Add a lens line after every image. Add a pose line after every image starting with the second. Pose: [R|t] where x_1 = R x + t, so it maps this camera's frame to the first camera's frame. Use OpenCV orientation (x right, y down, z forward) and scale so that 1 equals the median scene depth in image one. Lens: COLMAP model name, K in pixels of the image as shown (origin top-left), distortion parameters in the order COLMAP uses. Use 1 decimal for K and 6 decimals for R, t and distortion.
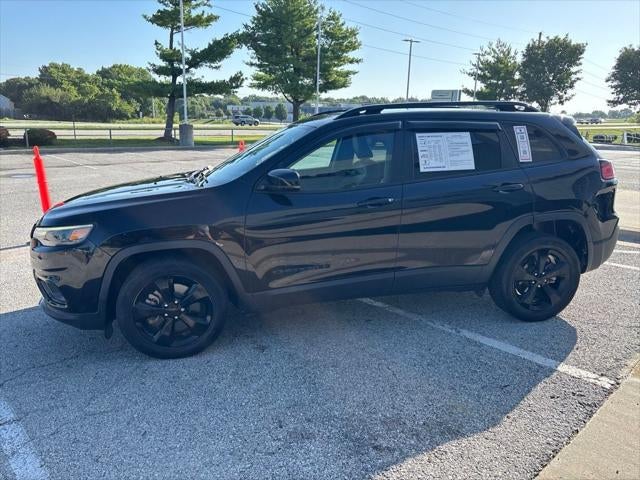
lens RADIAL K [[482.9, 0, 320.3], [0, 482.9, 245.8], [0, 0, 1]] dist [0.011908, 0.001430]
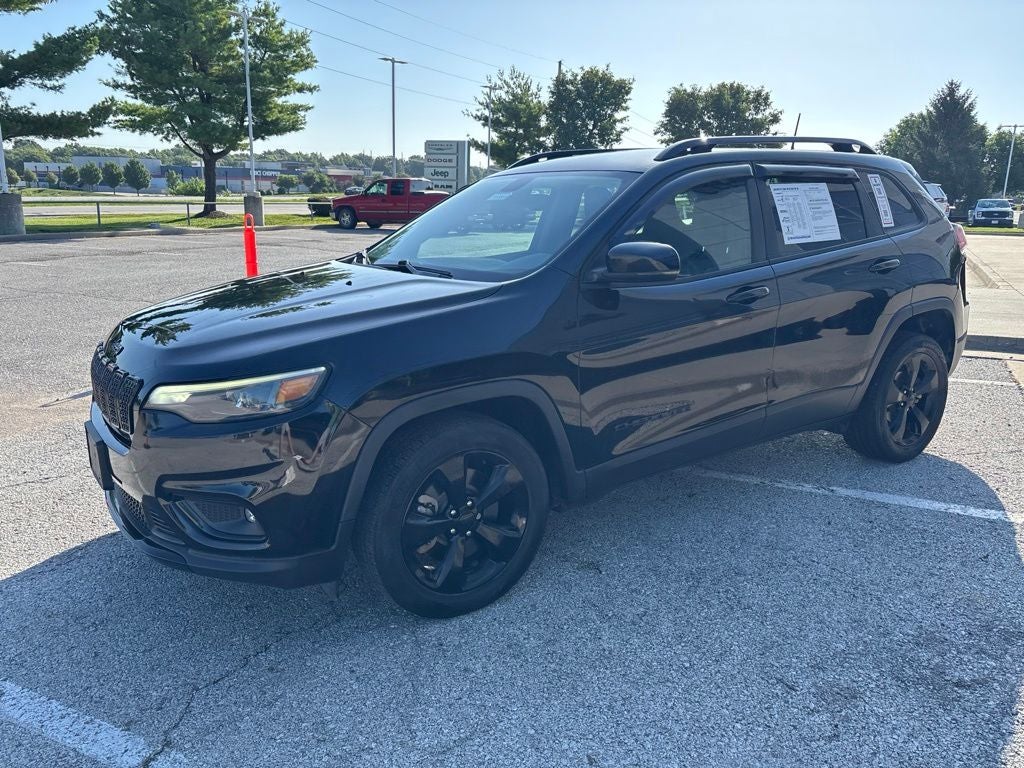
lens RADIAL K [[769.1, 0, 512.7], [0, 769.1, 381.2], [0, 0, 1]] dist [0.051437, -0.061288]
pose [[0.933831, -0.088721, 0.346536, -0.069352], [0.092752, 0.995677, 0.004971, -0.002011], [-0.345479, 0.027500, 0.938023, 0.025830]]
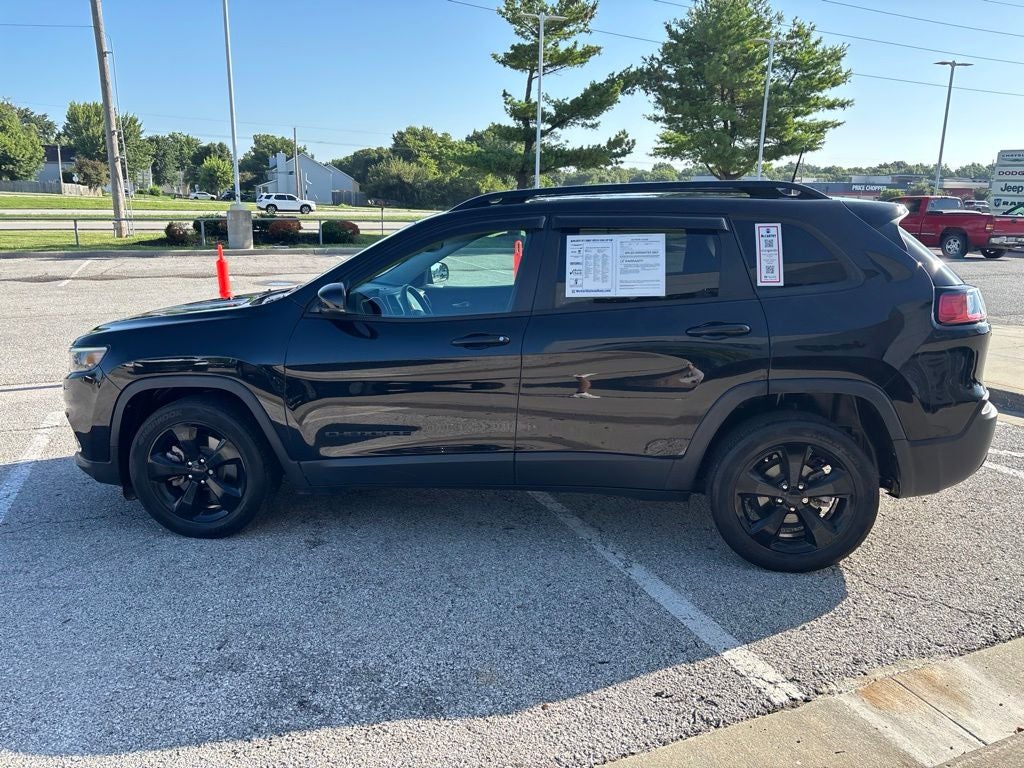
lens RADIAL K [[771.7, 0, 512.0], [0, 771.7, 384.0], [0, 0, 1]] dist [0.046506, -0.062848]
pose [[0.934977, 0.077212, -0.346203, 0.070195], [-0.086921, 0.996136, -0.012580, -0.003269], [0.343894, 0.041855, 0.938075, 0.007075]]
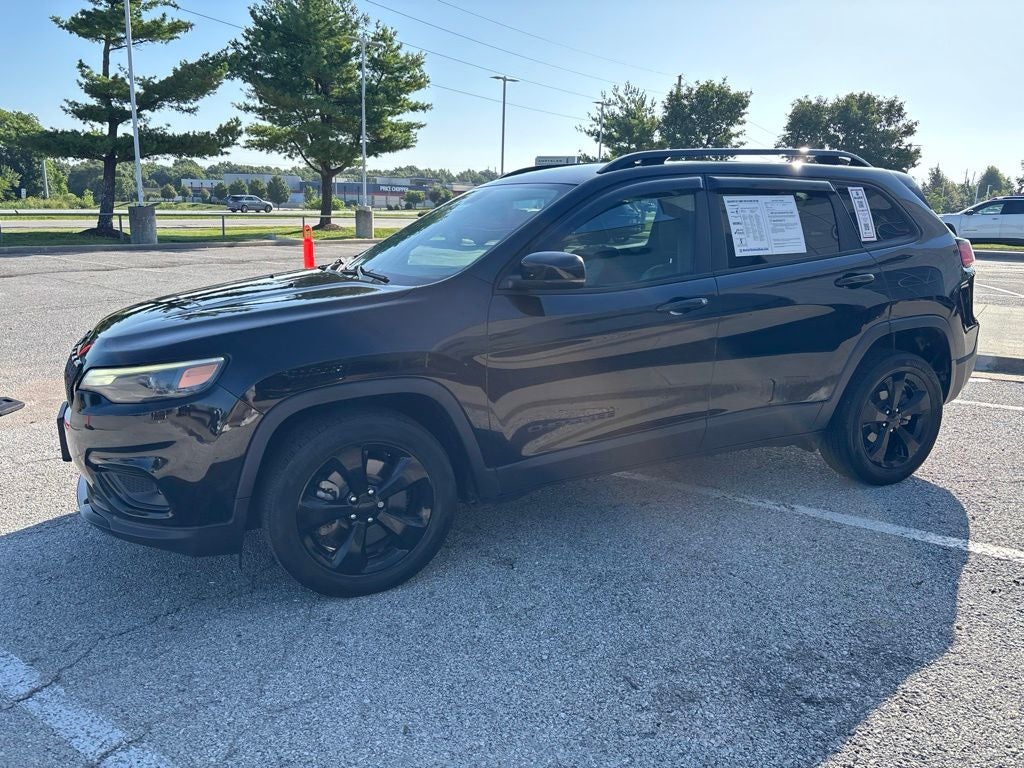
lens RADIAL K [[769.1, 0, 512.7], [0, 769.1, 381.2], [0, 0, 1]] dist [0.051437, -0.061288]
pose [[0.977670, -0.046576, 0.204919, -0.041005], [0.052670, 0.998314, -0.024380, 0.002485], [-0.203438, 0.034628, 0.978475, 0.011536]]
